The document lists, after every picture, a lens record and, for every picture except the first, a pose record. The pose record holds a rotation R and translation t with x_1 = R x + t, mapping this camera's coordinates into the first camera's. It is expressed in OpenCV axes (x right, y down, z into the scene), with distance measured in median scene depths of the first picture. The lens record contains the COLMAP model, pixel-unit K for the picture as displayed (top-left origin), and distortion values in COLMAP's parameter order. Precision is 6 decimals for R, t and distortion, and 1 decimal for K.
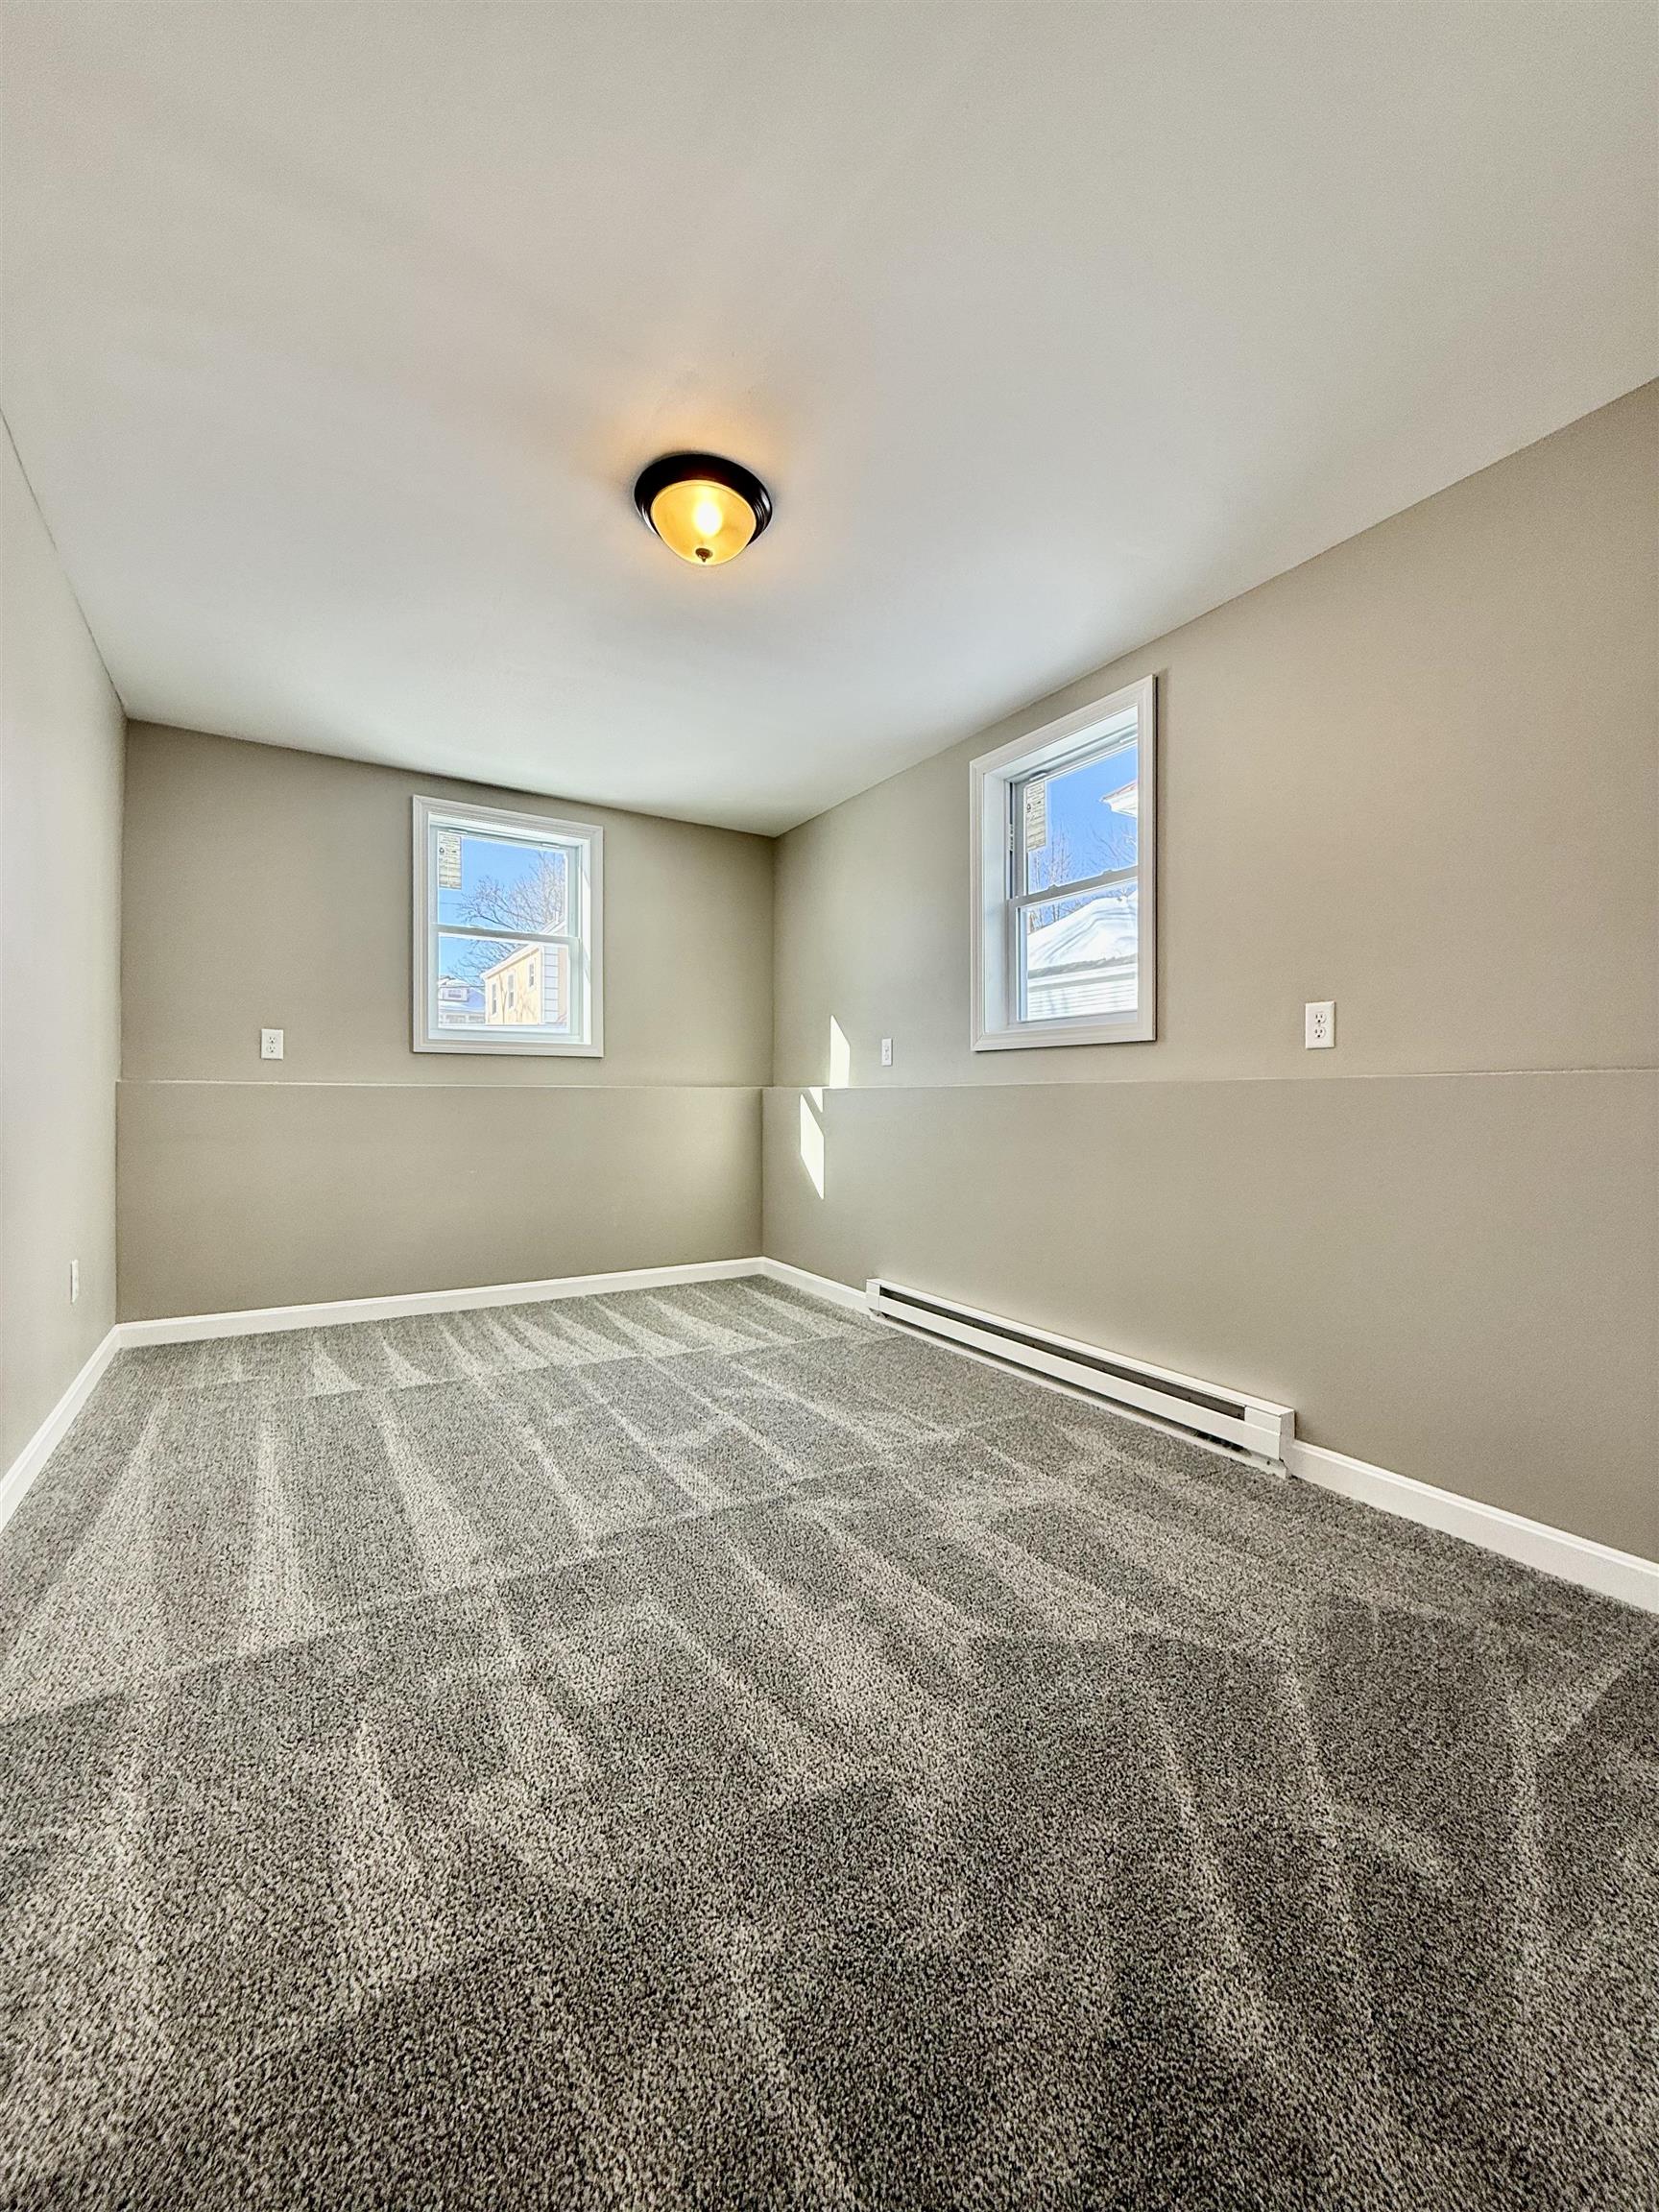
lens RADIAL K [[873.6, 0, 829.3], [0, 873.6, 1095.7], [0, 0, 1]] dist [-0.001221, 0.001288]
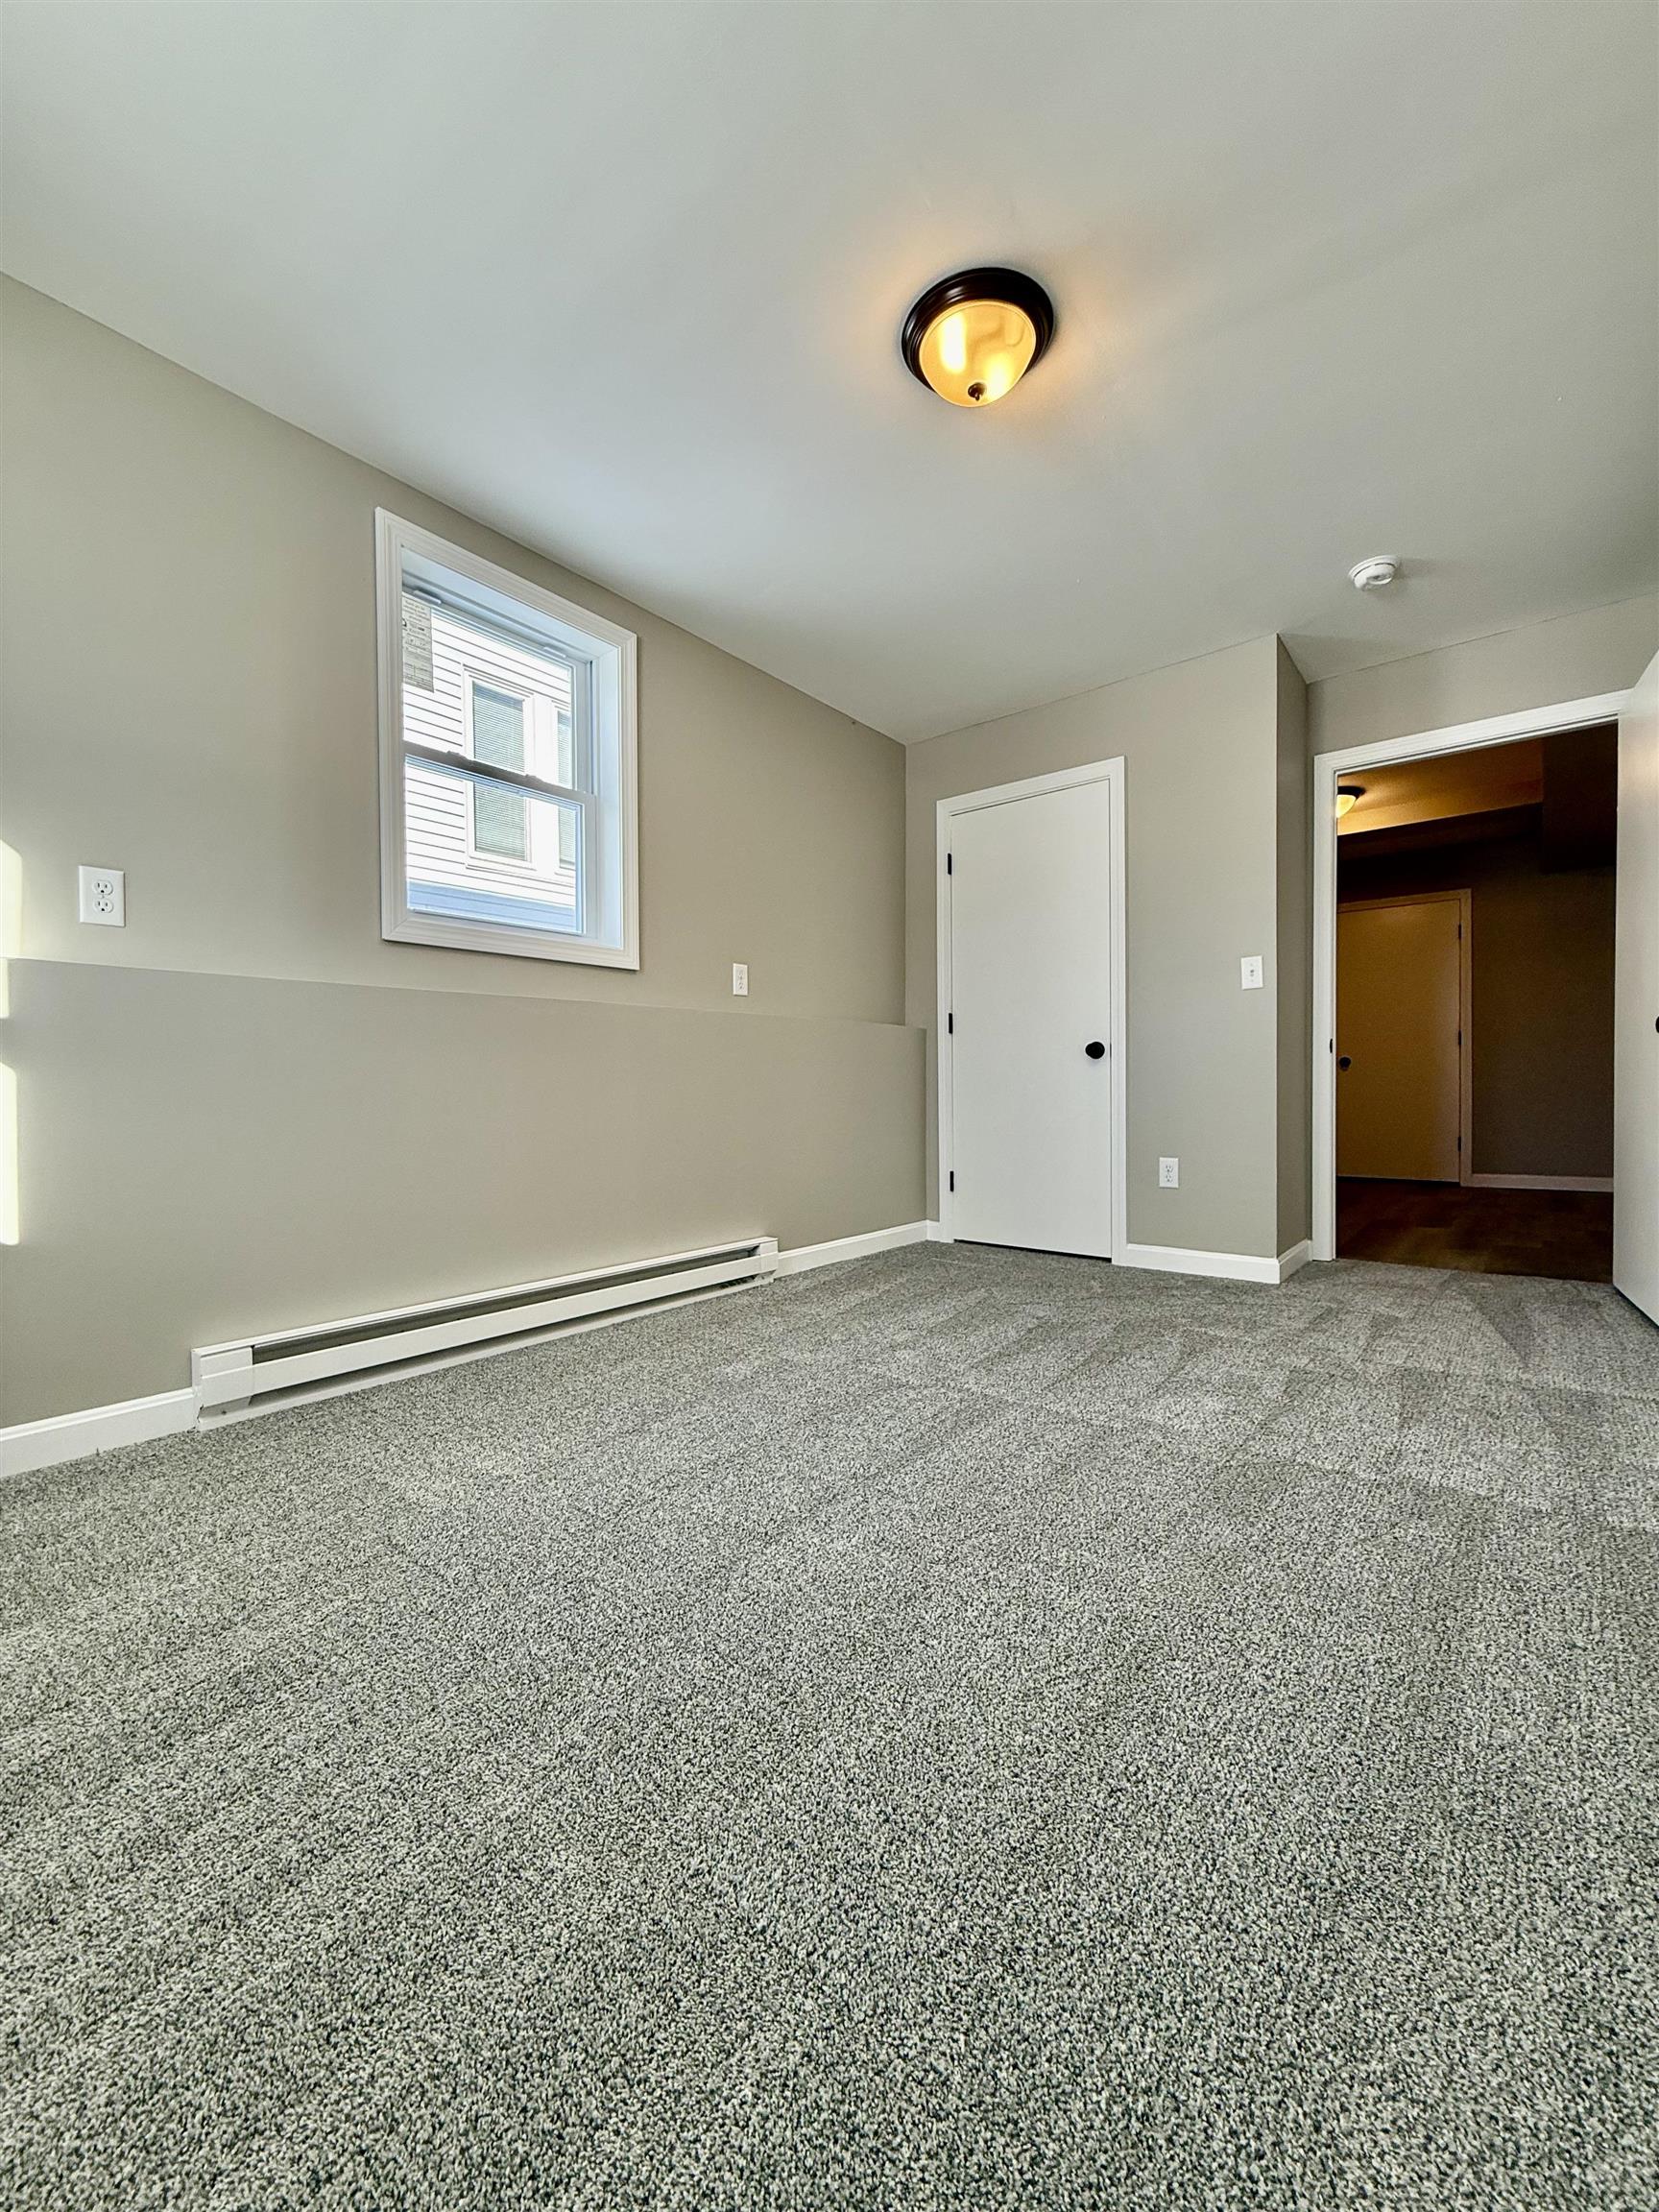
lens RADIAL K [[873.6, 0, 838.1], [0, 873.6, 1099.5], [0, 0, 1]] dist [-0.001221, 0.001288]
pose [[-0.329768, -0.016685, 0.943915, -0.890404], [0.006886, 0.999775, 0.020078, 0.093191], [-0.944037, 0.013121, -0.329578, 1.332369]]
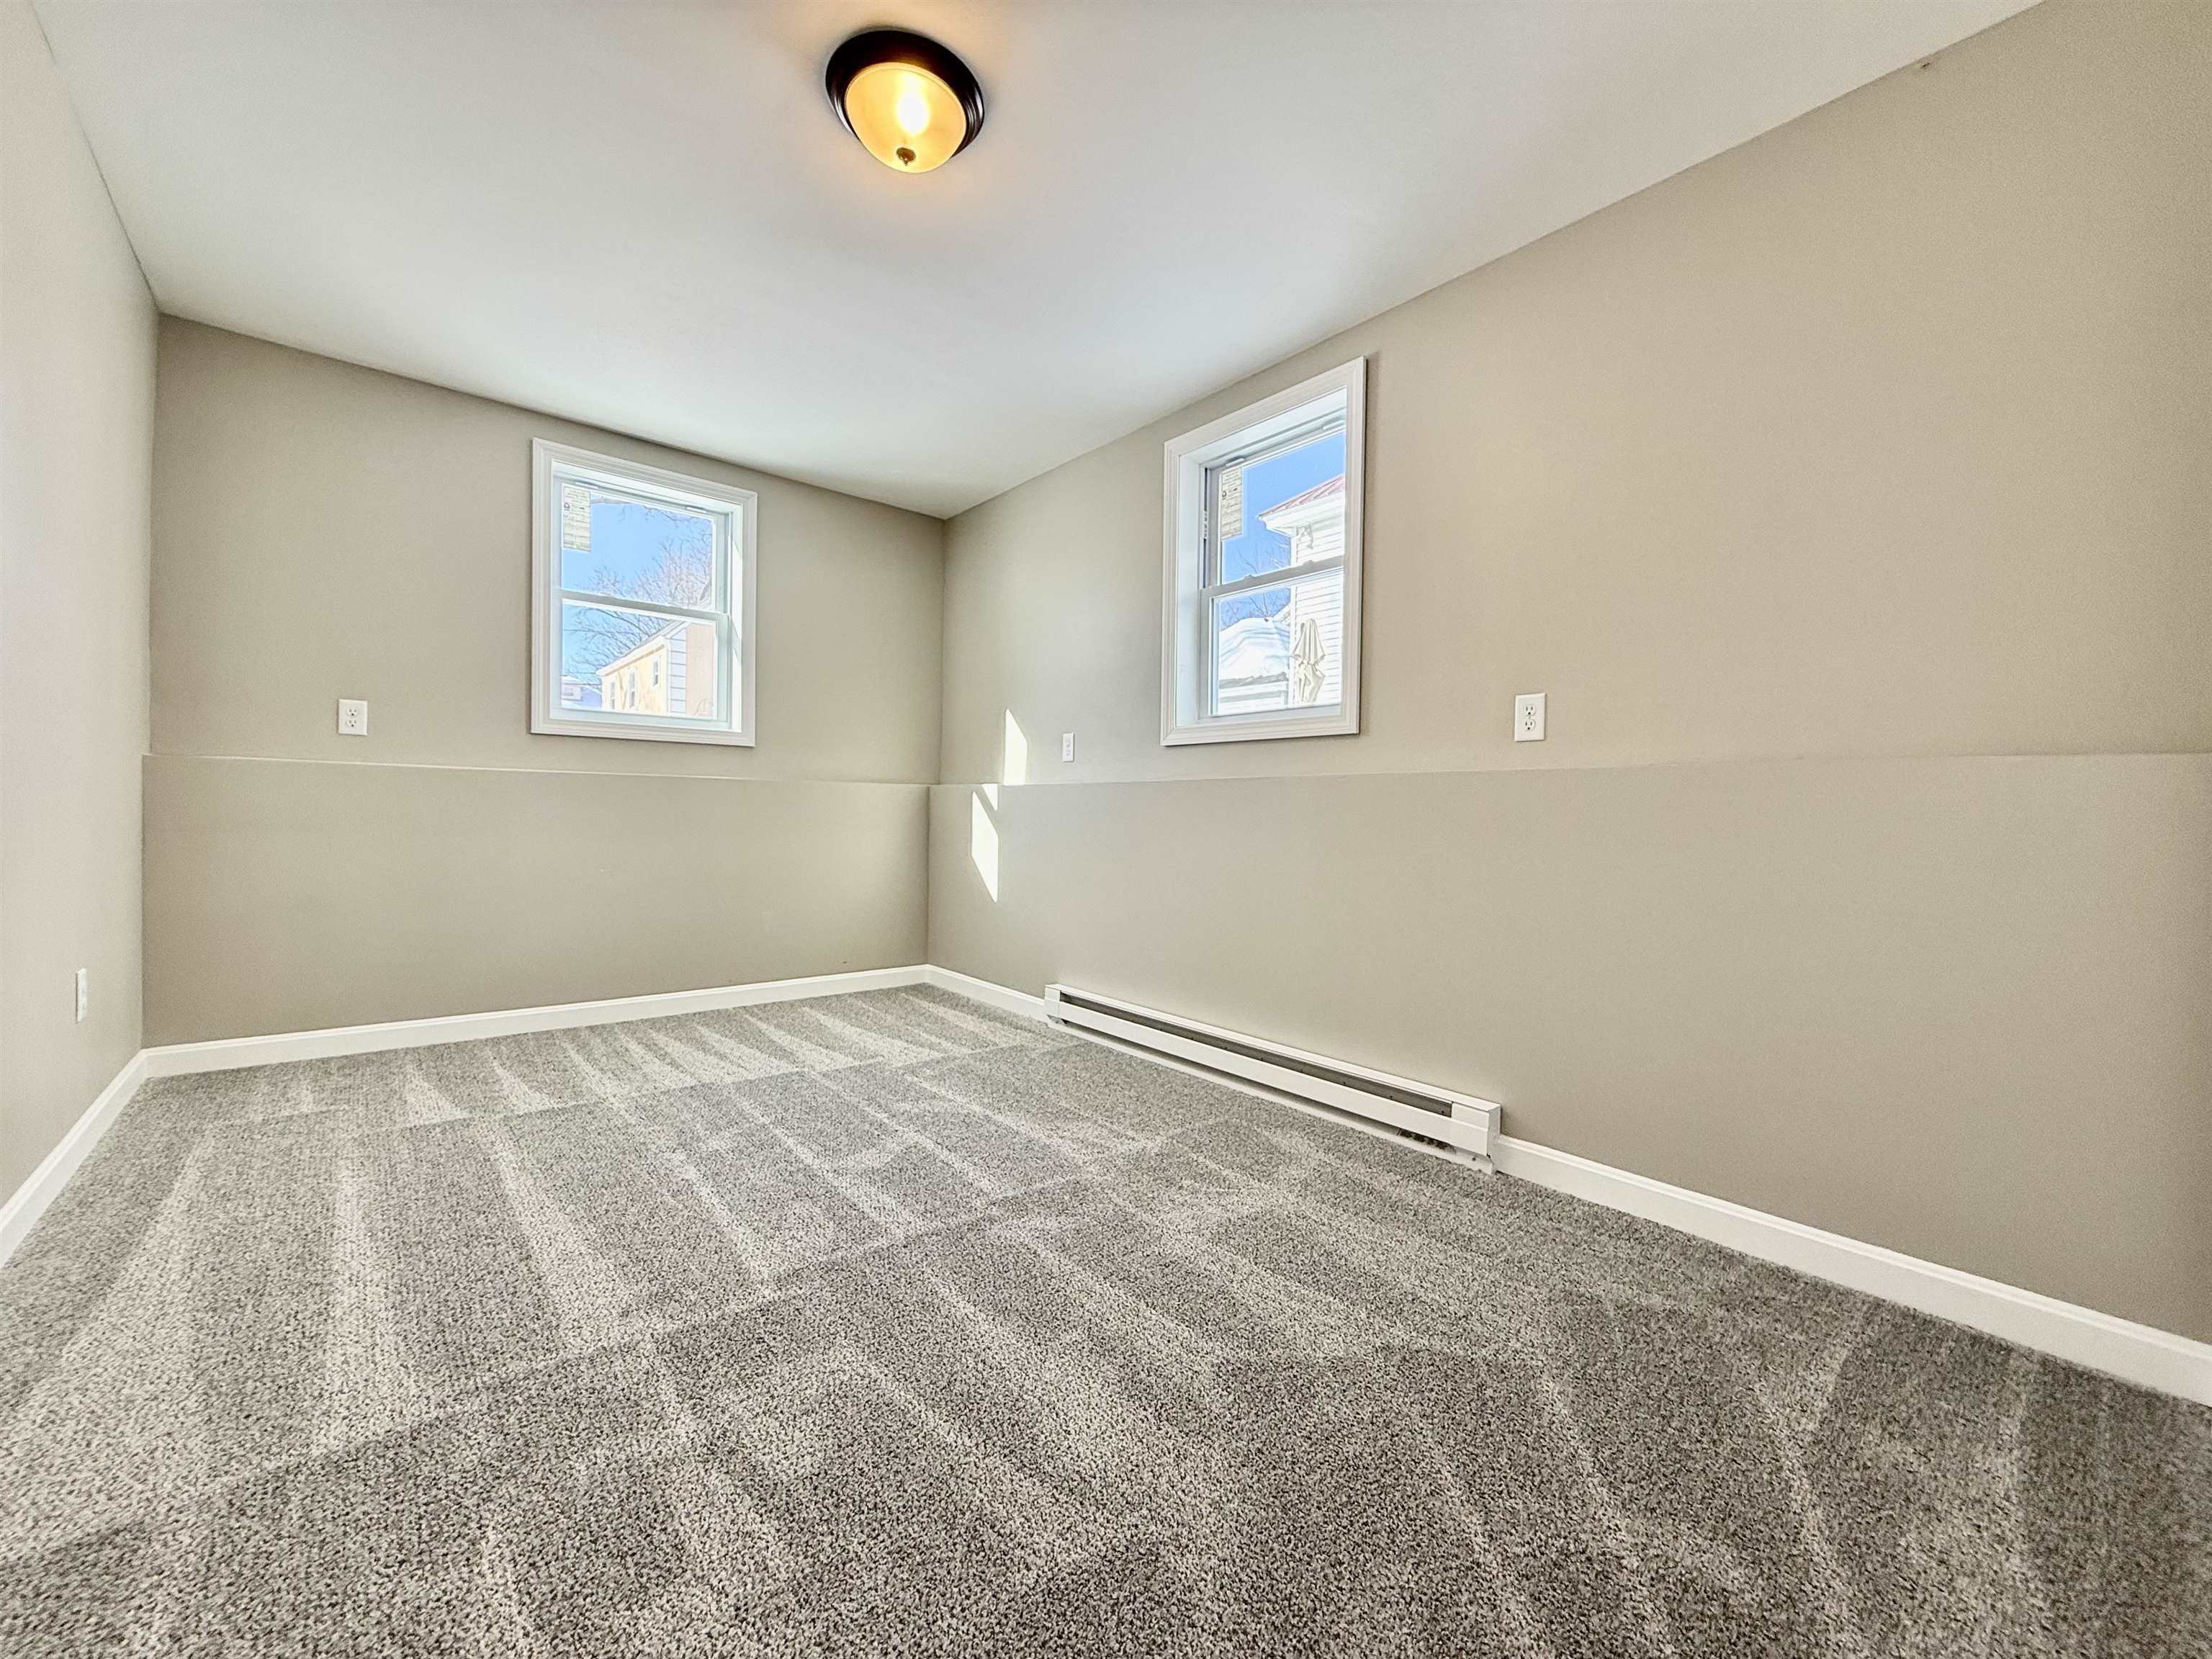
lens RADIAL K [[873.6, 0, 1095.2], [0, 873.6, 822.5], [0, 0, 1]] dist [-0.001221, 0.001288]
pose [[0.989980, 0.013996, 0.140513, -0.064634], [-0.015892, 0.999797, 0.012378, 0.033629], [-0.140311, -0.014487, 0.990001, 0.086394]]
